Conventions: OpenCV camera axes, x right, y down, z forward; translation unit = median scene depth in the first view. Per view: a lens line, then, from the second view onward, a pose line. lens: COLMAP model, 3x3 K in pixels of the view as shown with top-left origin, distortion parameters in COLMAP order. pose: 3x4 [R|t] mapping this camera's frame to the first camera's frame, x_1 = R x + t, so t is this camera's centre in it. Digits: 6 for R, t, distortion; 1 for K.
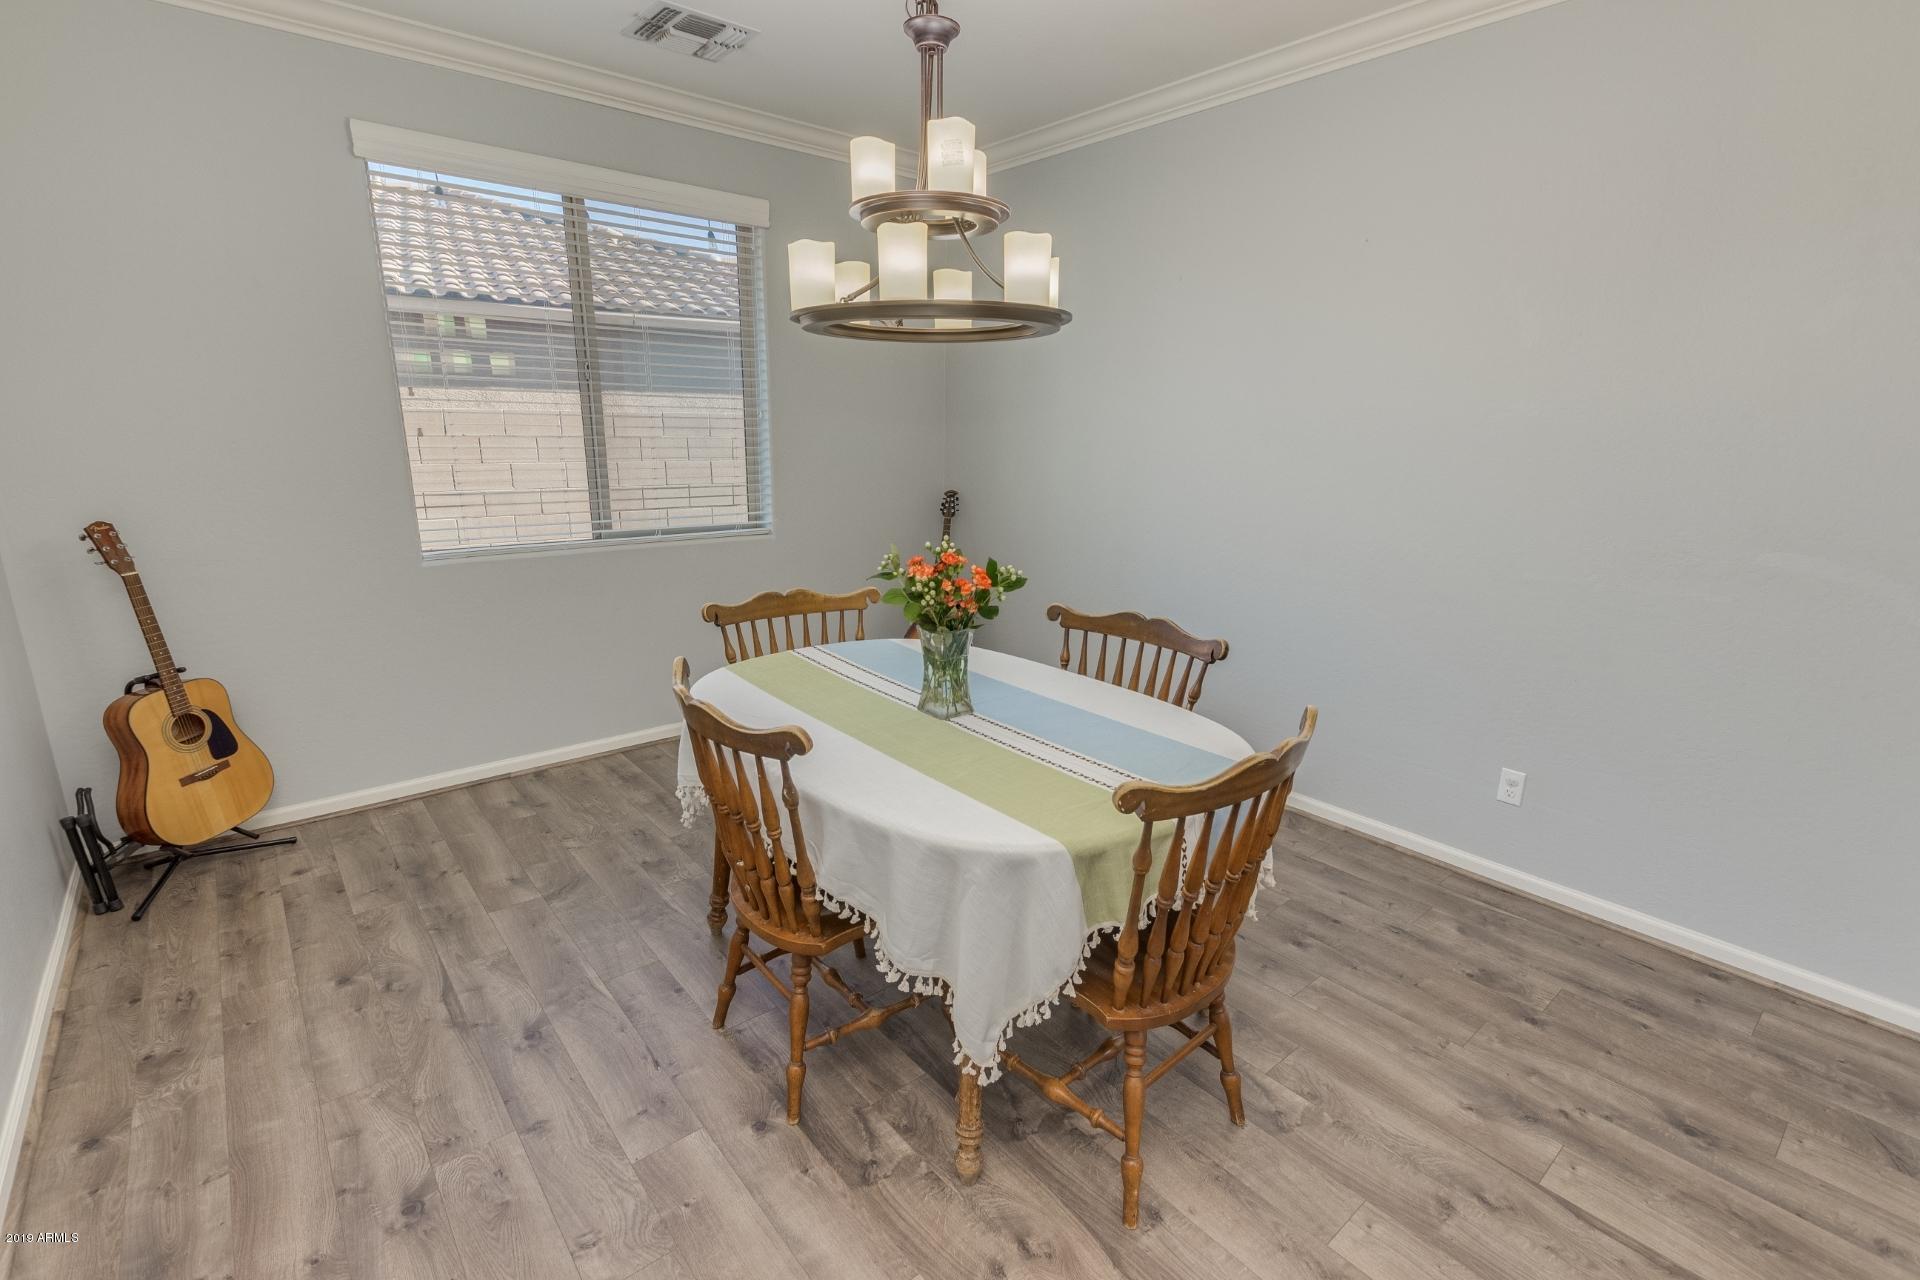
lens RADIAL K [[877.6, 0, 965.1], [0, 877.6, 642.4], [0, 0, 1]] dist [0.002329, -0.000059]
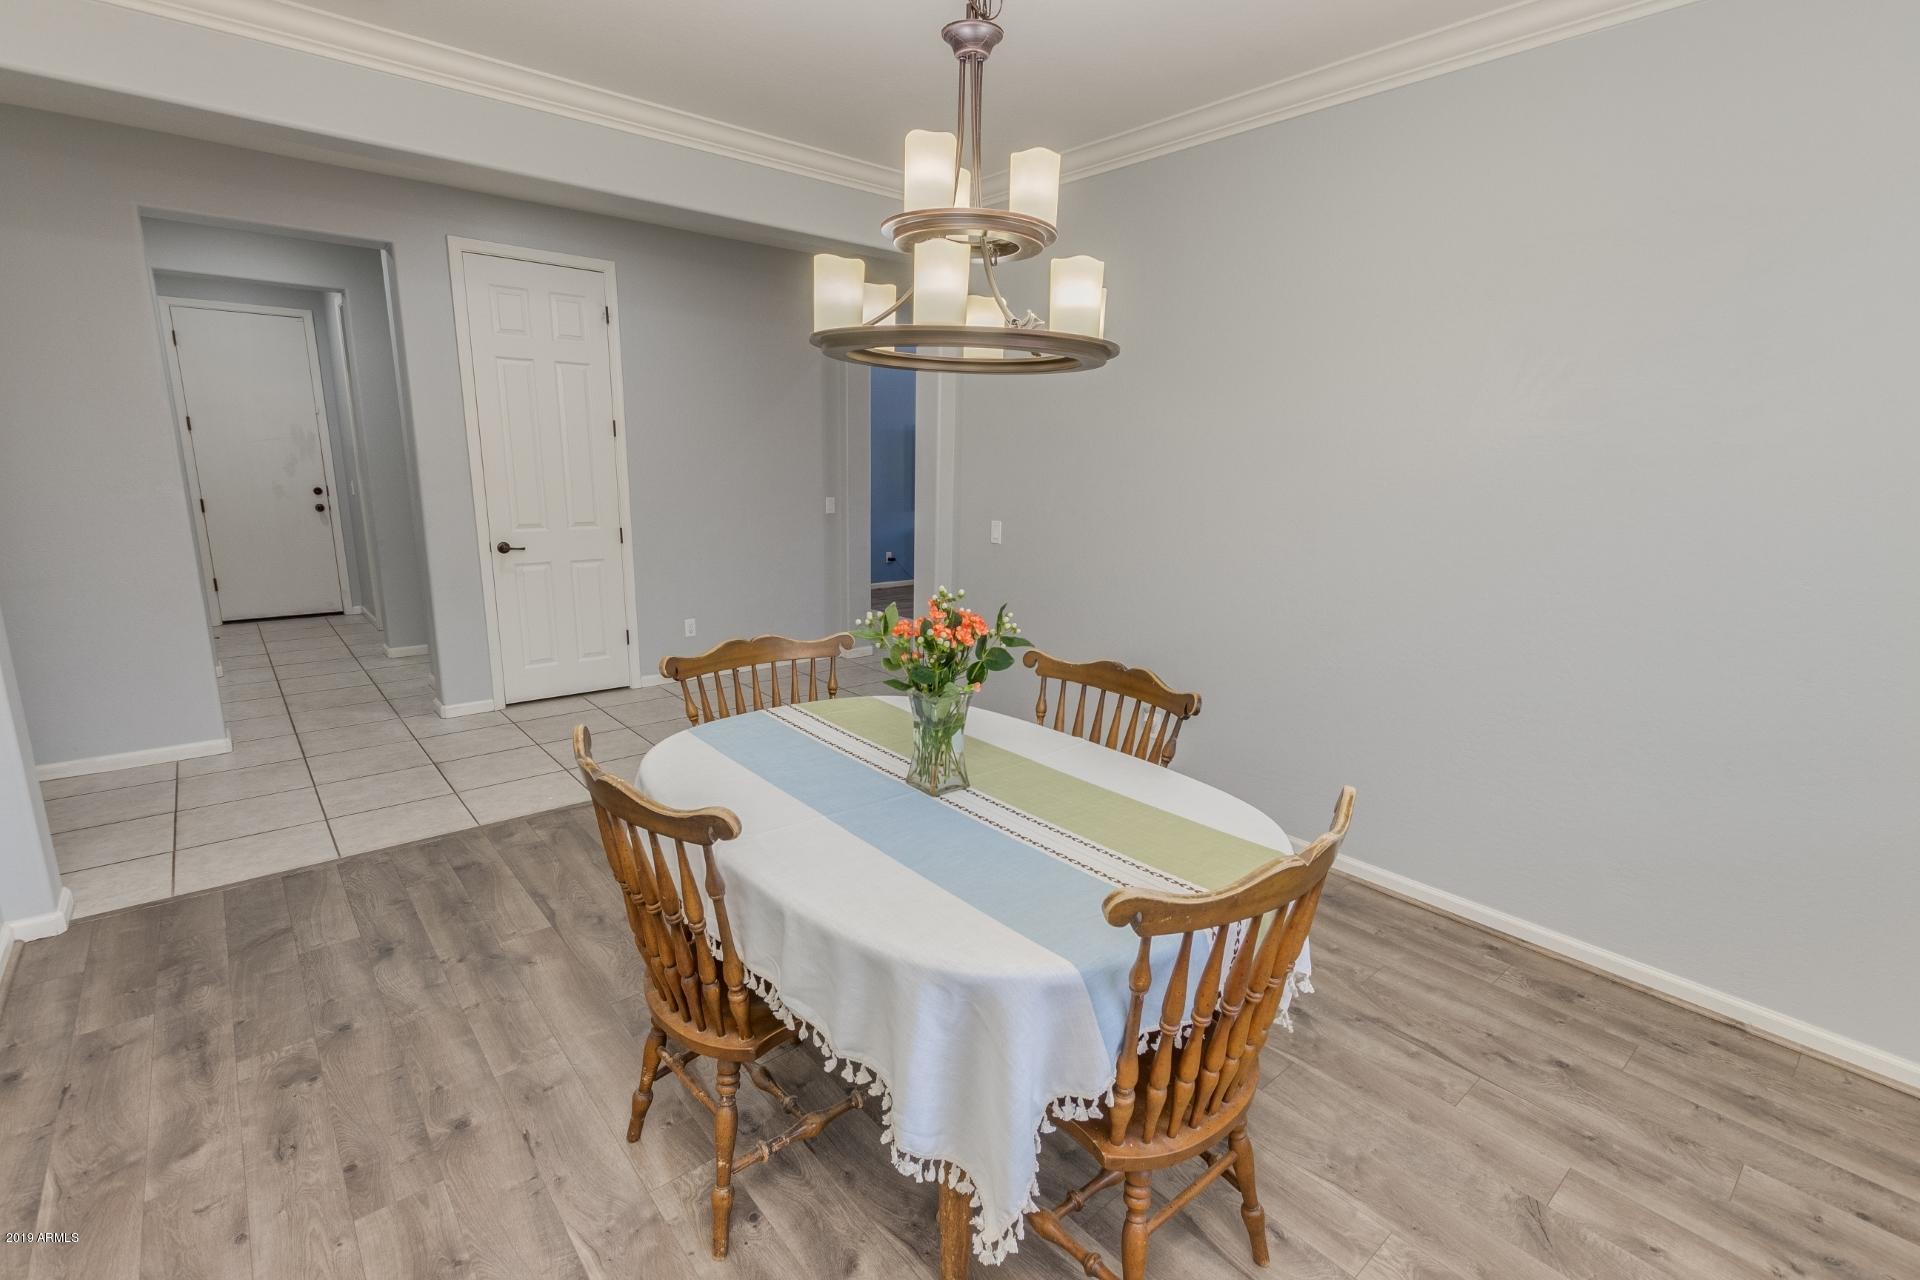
lens RADIAL K [[877.6, 0, 965.1], [0, 877.6, 642.4], [0, 0, 1]] dist [0.002329, -0.000059]
pose [[-0.999270, -0.034709, -0.015942, -0.030784], [-0.038183, 0.897473, 0.439414, -0.430903], [-0.000944, 0.439703, -0.898143, 1.701375]]
